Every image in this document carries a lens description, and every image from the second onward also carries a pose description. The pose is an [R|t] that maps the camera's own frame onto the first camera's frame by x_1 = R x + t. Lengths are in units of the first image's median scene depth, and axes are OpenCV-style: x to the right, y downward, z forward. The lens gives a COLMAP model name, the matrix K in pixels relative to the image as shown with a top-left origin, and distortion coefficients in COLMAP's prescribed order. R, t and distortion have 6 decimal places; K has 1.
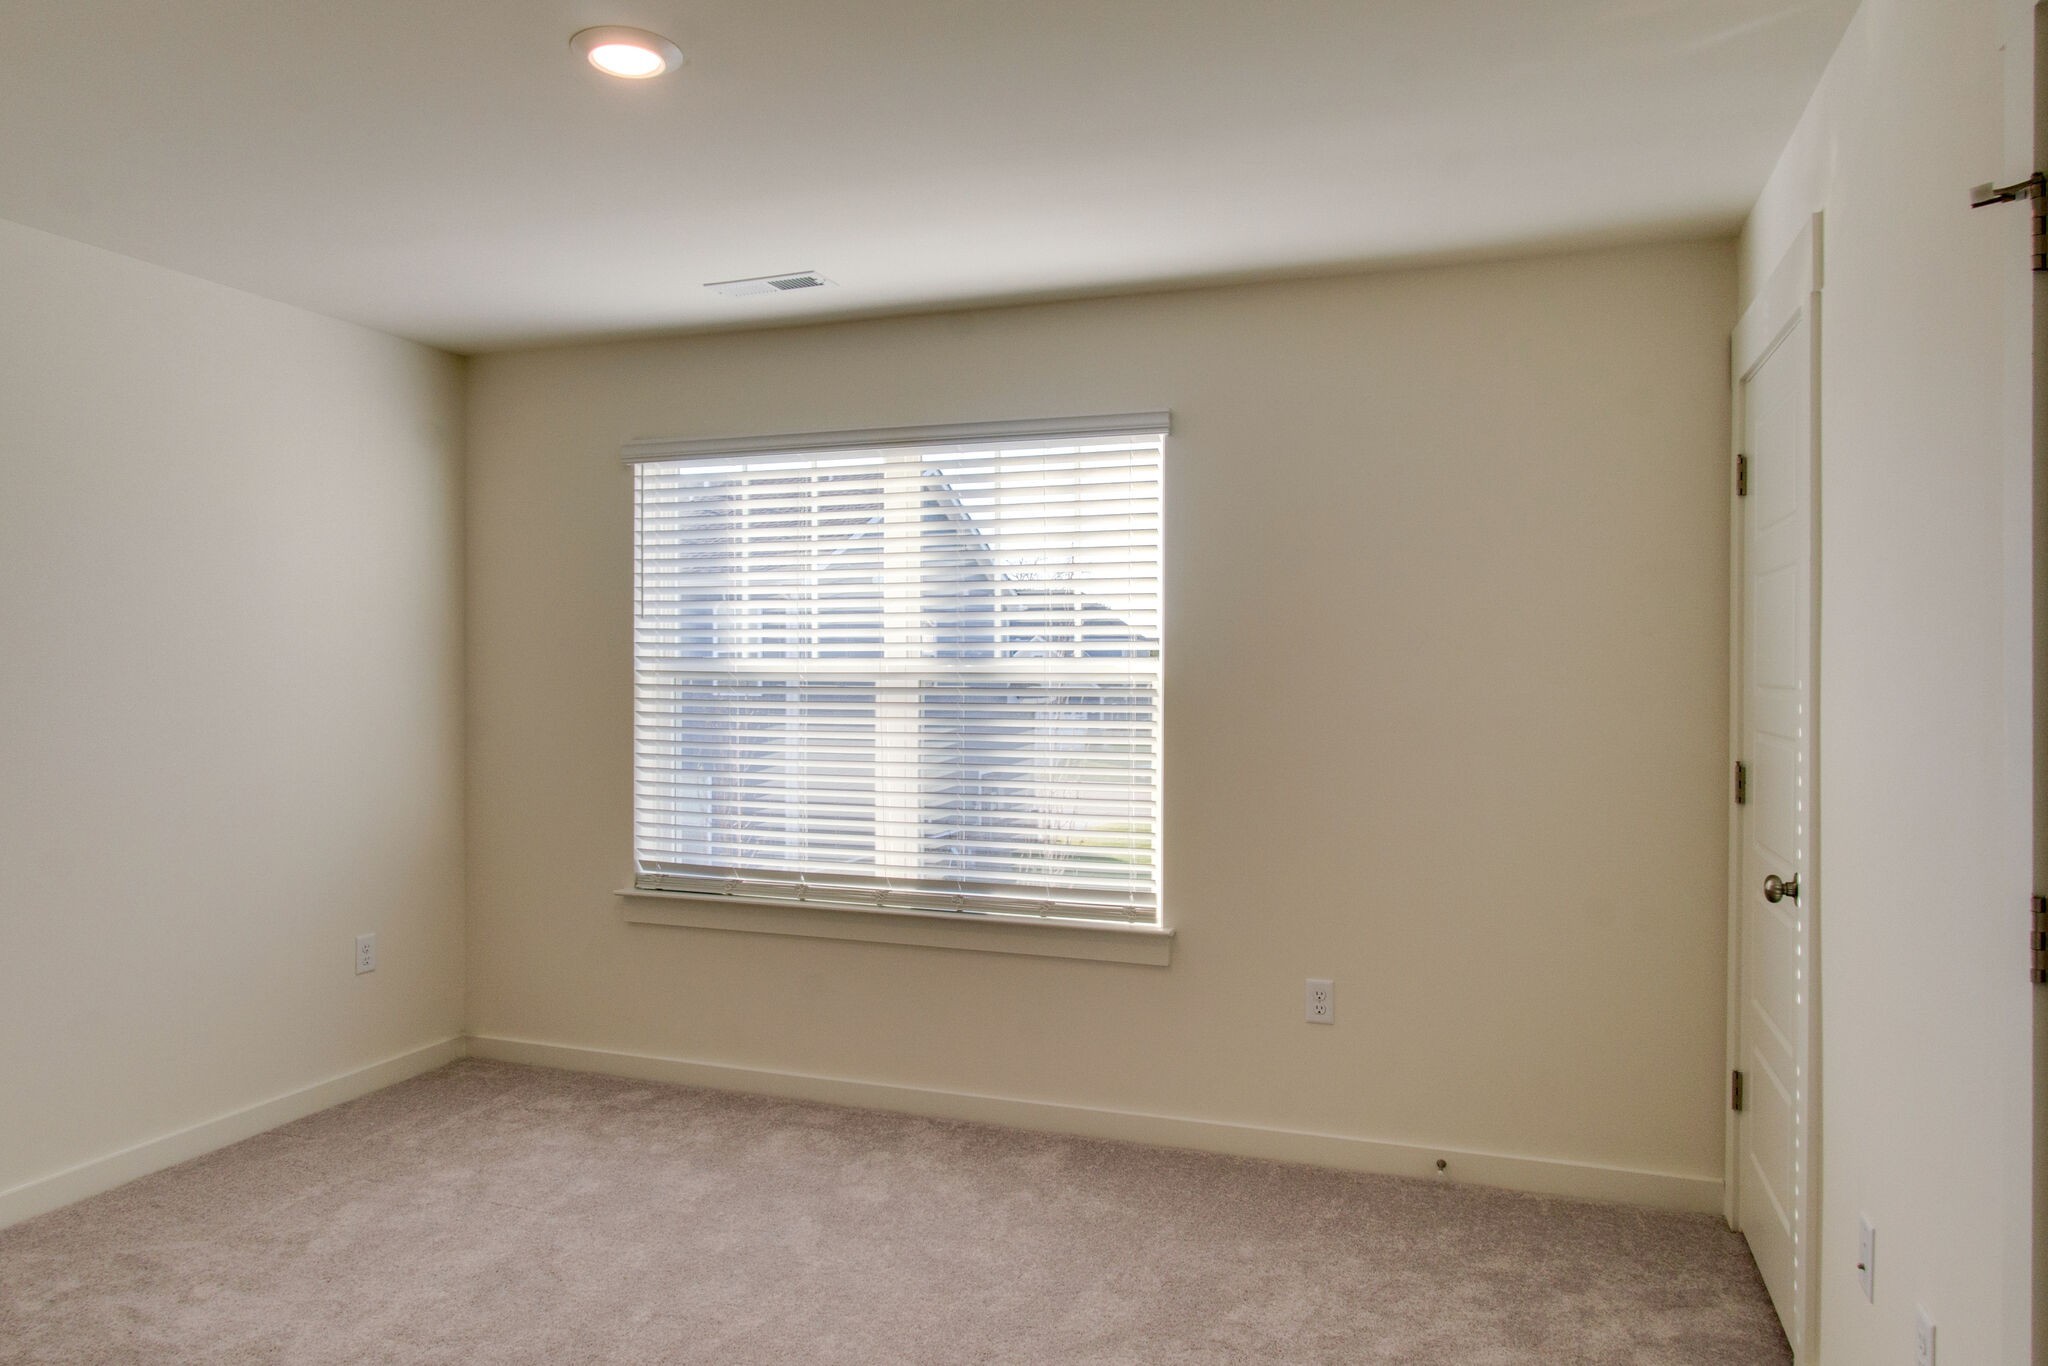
lens RADIAL K [[1363.4, 0, 992.3], [0, 1363.4, 692.8], [0, 0, 1]] dist [-0.003779, 0.002443]
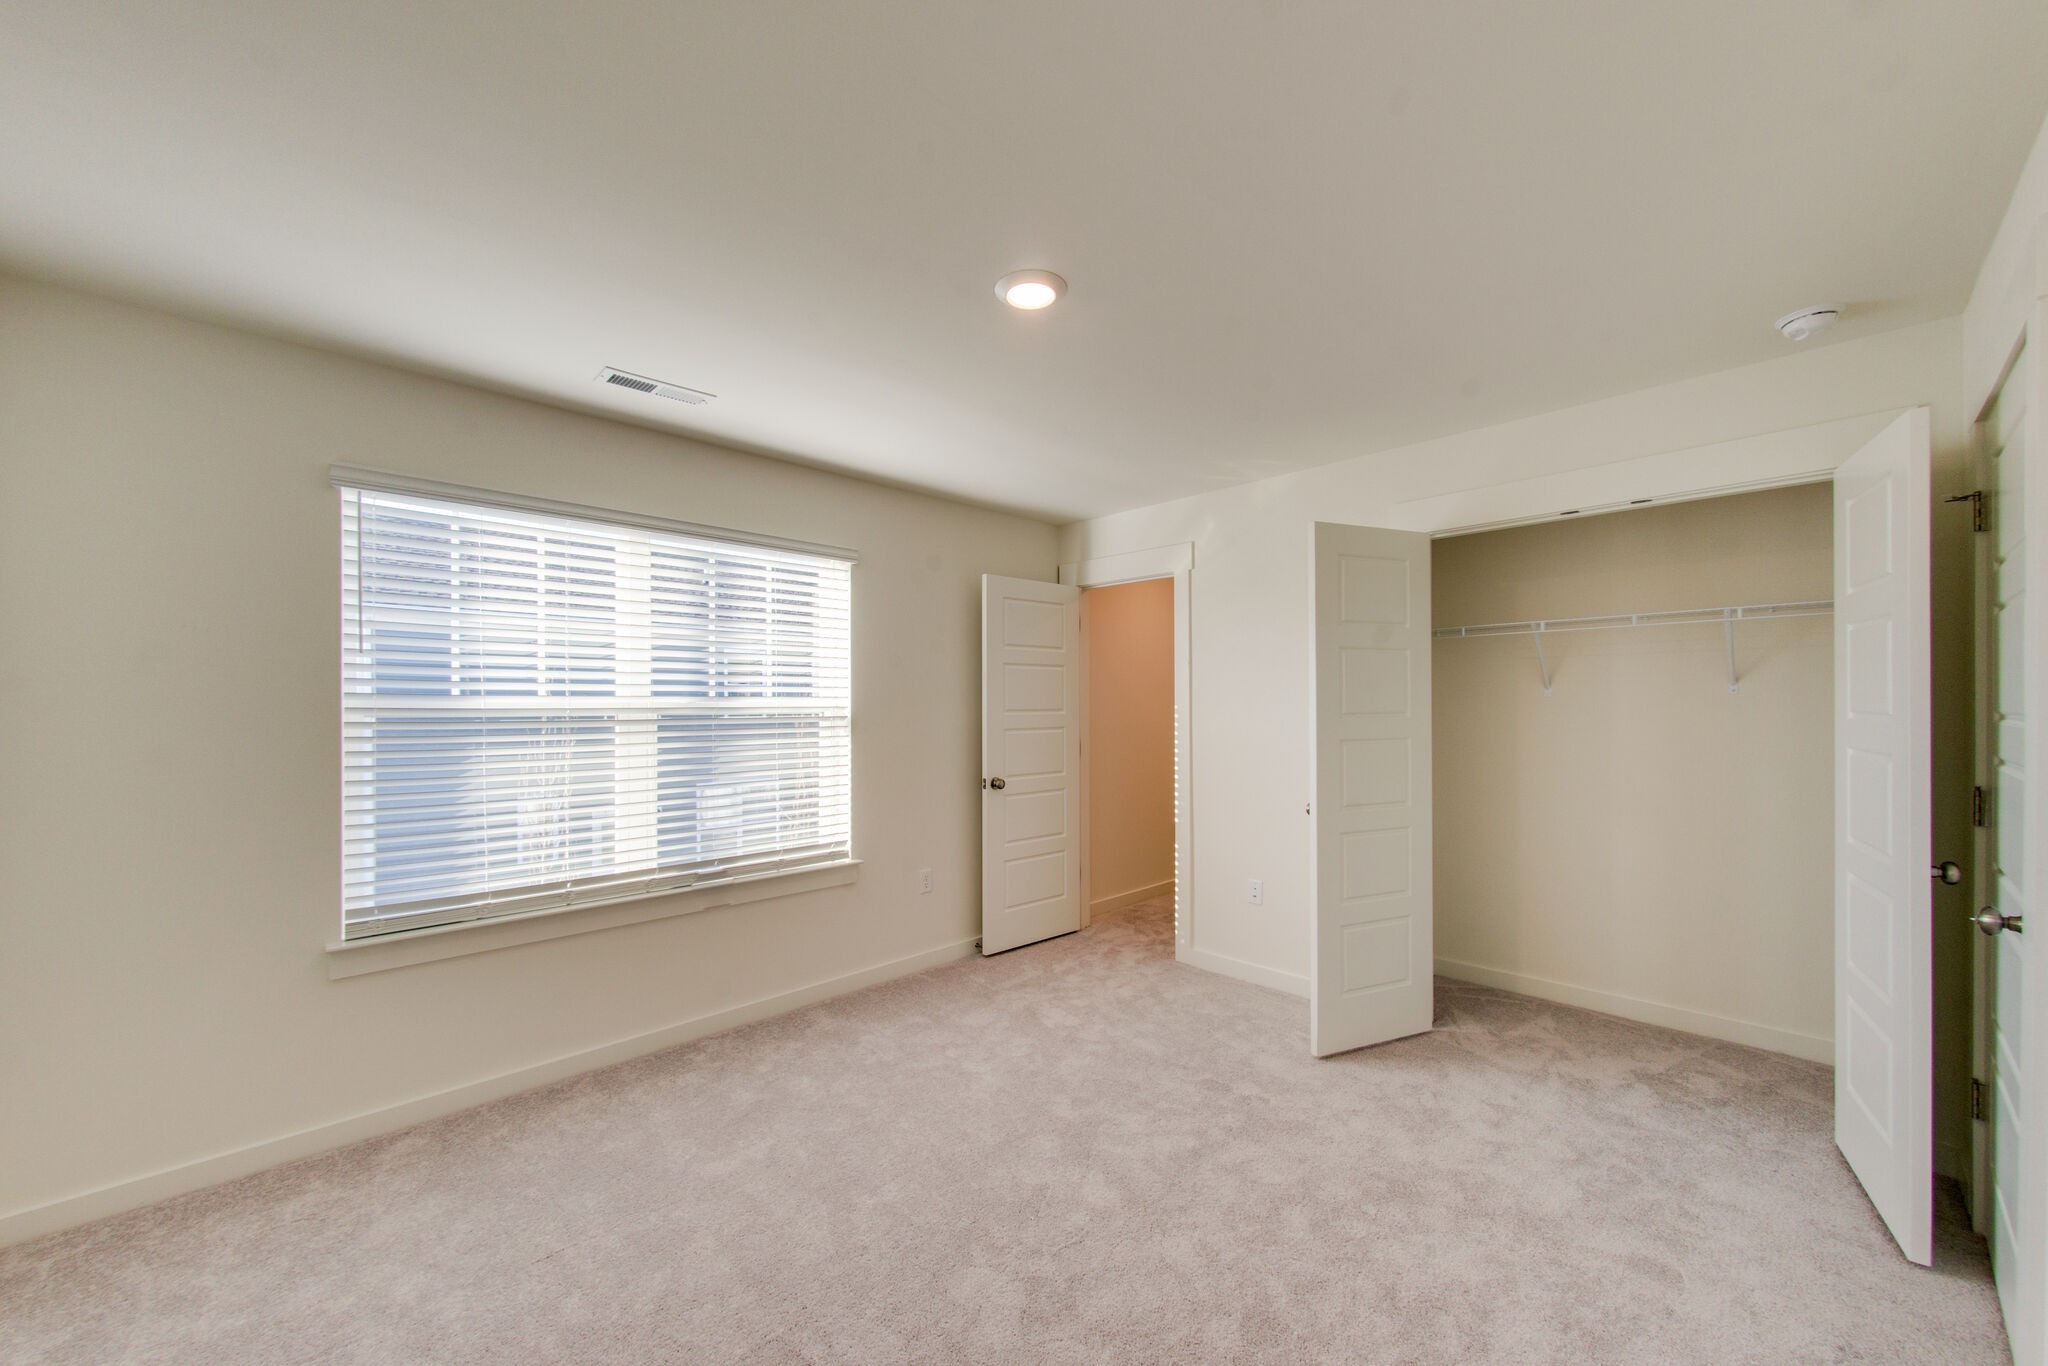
lens RADIAL K [[1363.4, 0, 992.3], [0, 1363.4, 692.8], [0, 0, 1]] dist [-0.003779, 0.002443]
pose [[0.190420, 0.006538, 0.981681, -1.229477], [0.020613, 0.999731, -0.010657, -0.008272], [-0.981486, 0.022265, 0.190234, 0.430609]]
